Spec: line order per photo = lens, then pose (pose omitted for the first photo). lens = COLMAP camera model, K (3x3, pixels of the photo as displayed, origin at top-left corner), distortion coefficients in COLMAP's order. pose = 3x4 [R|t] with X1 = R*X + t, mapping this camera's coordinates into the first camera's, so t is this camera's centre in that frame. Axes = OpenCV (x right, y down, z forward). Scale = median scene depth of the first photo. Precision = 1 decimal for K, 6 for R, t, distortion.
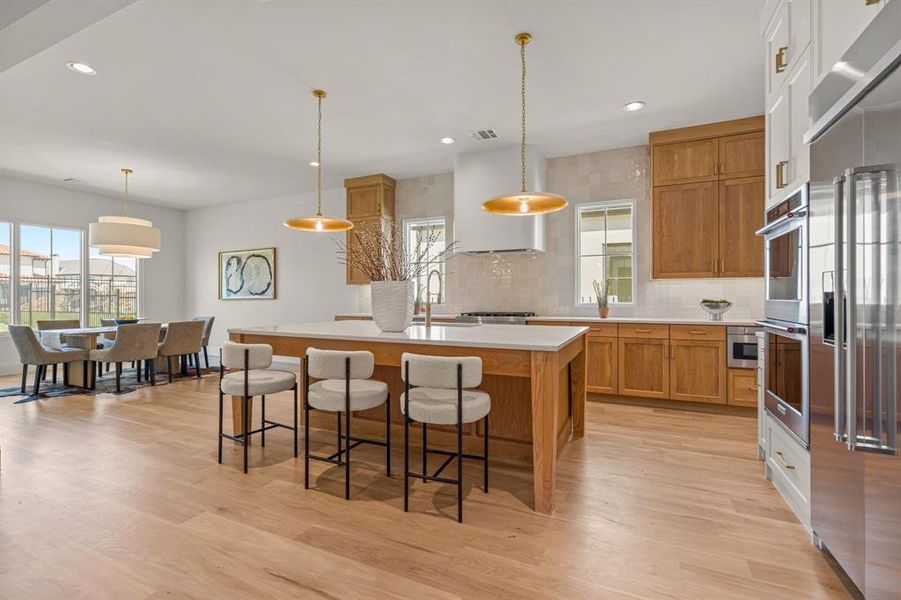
lens RADIAL K [[409.4, 0, 450.5], [0, 409.4, 300.0], [0, 0, 1]] dist [-0.005076, -0.000040]
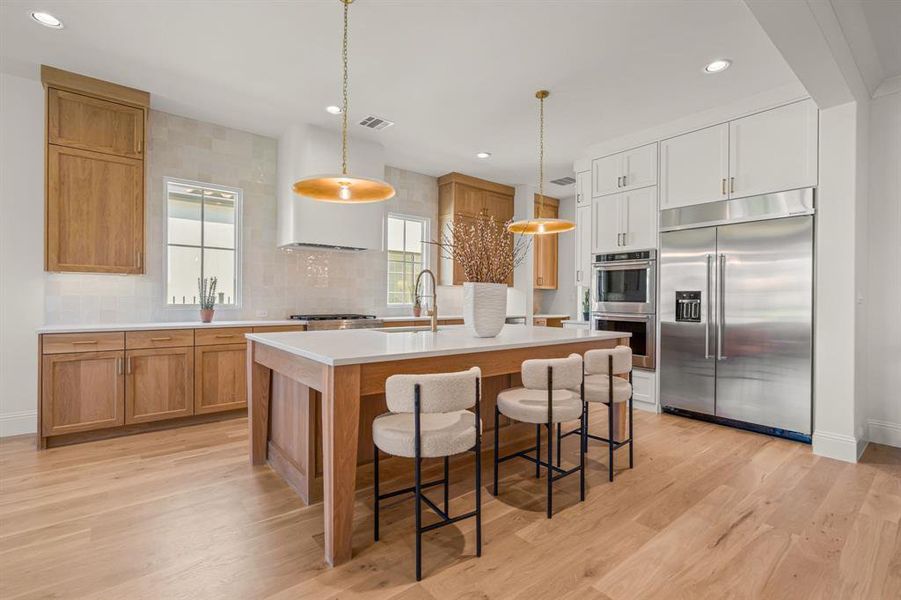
lens RADIAL K [[409.4, 0, 450.5], [0, 409.4, 300.0], [0, 0, 1]] dist [-0.005076, -0.000040]
pose [[0.443104, 0.003160, 0.896465, -0.860524], [-0.002600, 0.999994, -0.002240, -0.002810], [-0.896467, -0.001339, 0.443109, 0.559344]]
